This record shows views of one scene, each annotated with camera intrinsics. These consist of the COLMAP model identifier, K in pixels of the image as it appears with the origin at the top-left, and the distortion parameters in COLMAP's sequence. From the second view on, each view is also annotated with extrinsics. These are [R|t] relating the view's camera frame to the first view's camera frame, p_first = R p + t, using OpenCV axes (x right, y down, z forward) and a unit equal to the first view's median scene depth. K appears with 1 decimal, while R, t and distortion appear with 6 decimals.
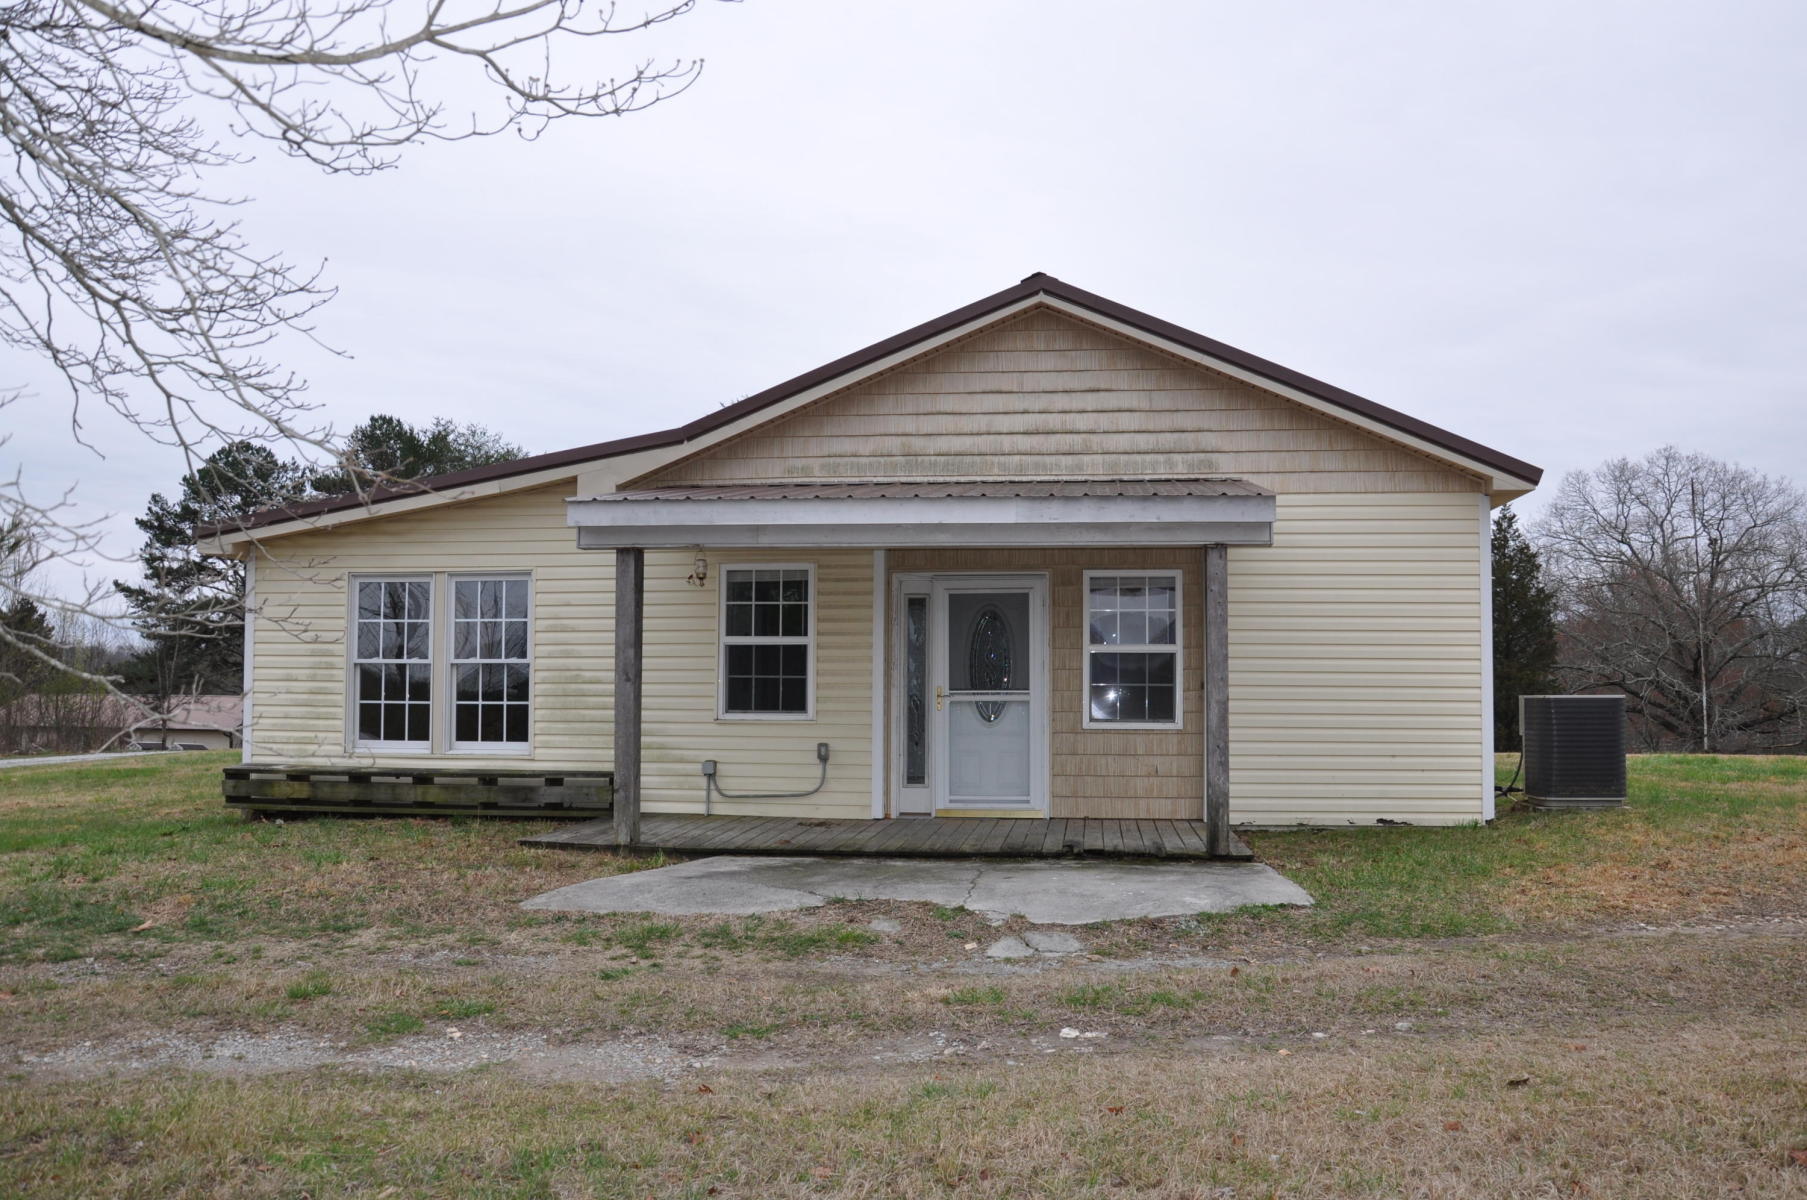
lens RADIAL K [[1440.4, 0, 912.6], [0, 1440.4, 607.5], [0, 0, 1]] dist [-0.152990, 0.133430]
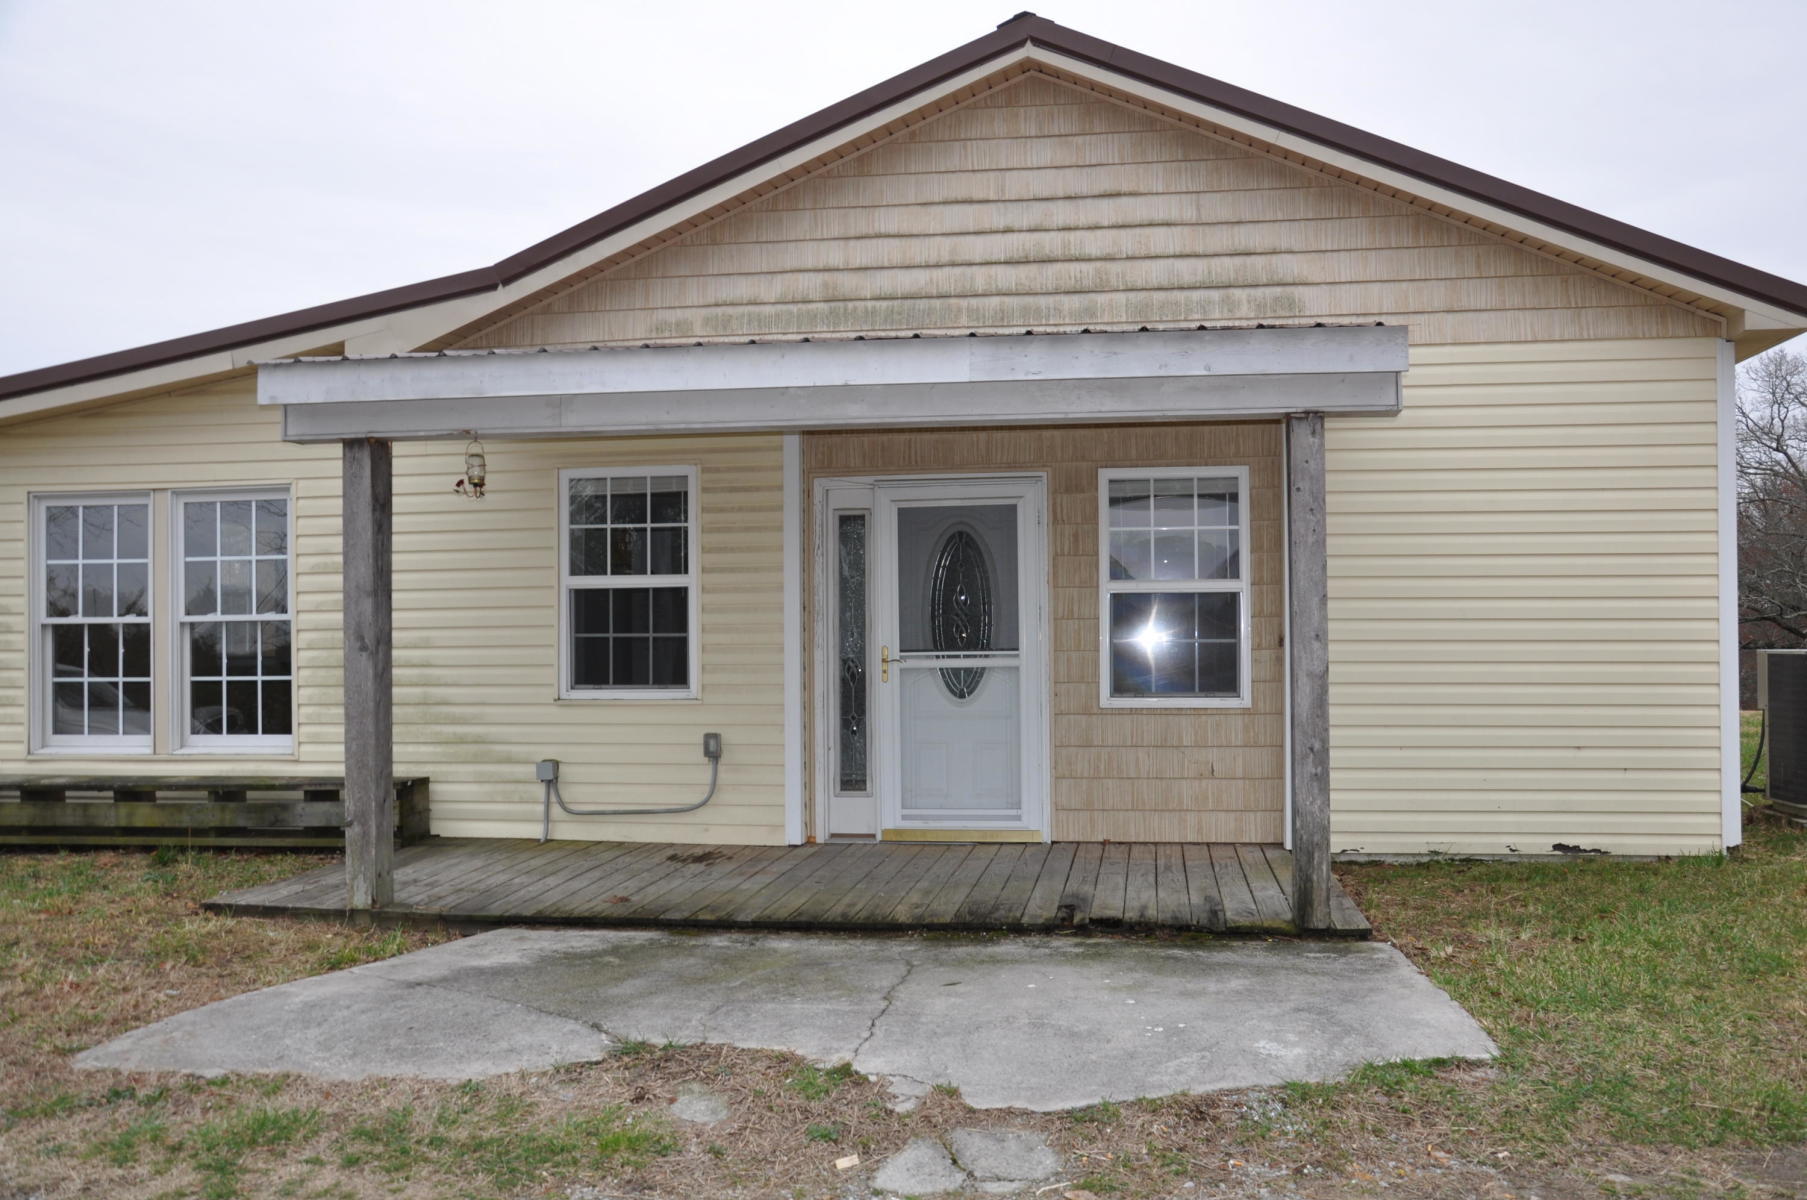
lens RADIAL K [[1645.3, 0, 894.9], [0, 1645.3, 612.2], [0, 0, 1]] dist [-0.073109, 0.045654]
pose [[0.999545, -0.013289, -0.027094, 0.044584], [0.014471, 0.998931, 0.043906, 0.005377], [0.026481, -0.044278, 0.998668, 0.237385]]
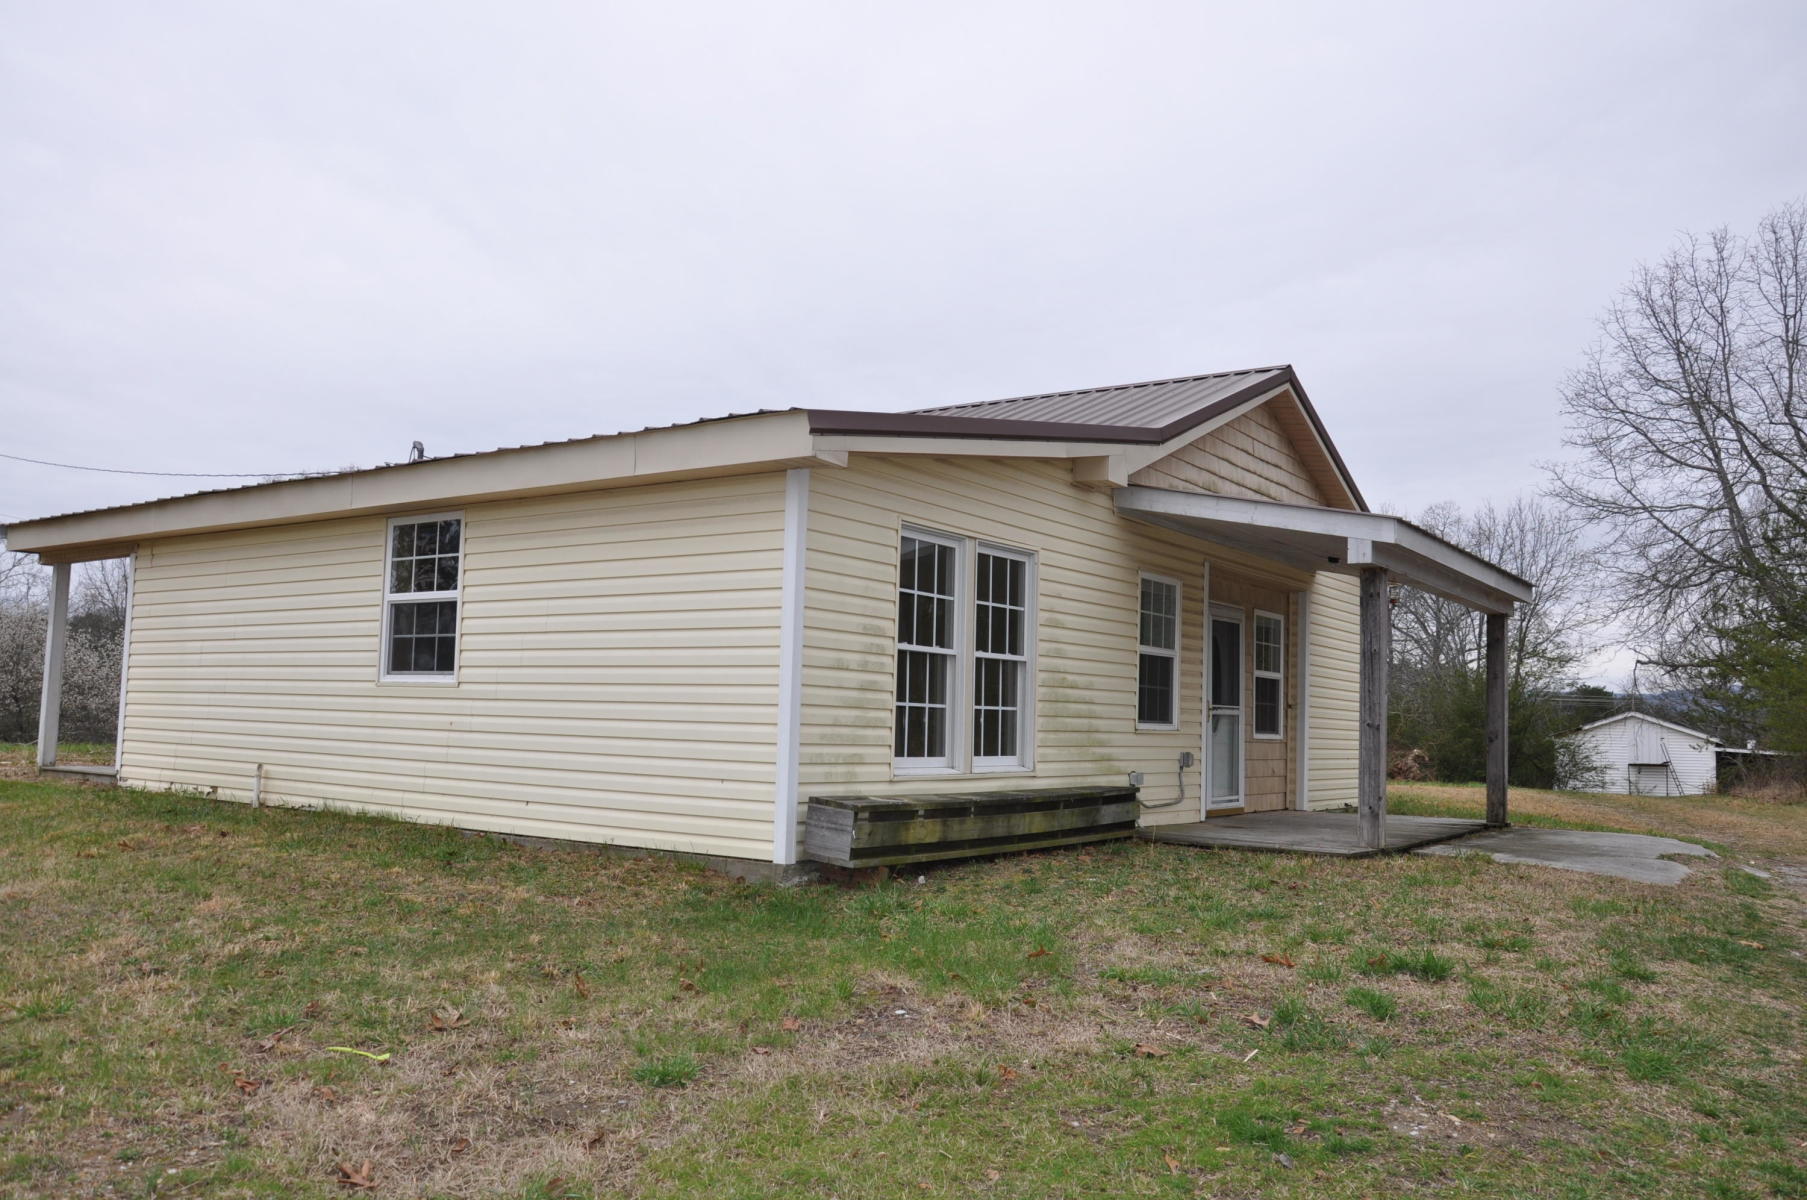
lens RADIAL K [[1440.4, 0, 904.9], [0, 1440.4, 595.7], [0, 0, 1]] dist [-0.152990, 0.133430]
pose [[0.443892, 0.085361, 0.892005, -1.107083], [-0.102587, 0.993748, -0.044047, 0.047386], [-0.890189, -0.071956, 0.449874, 0.720795]]
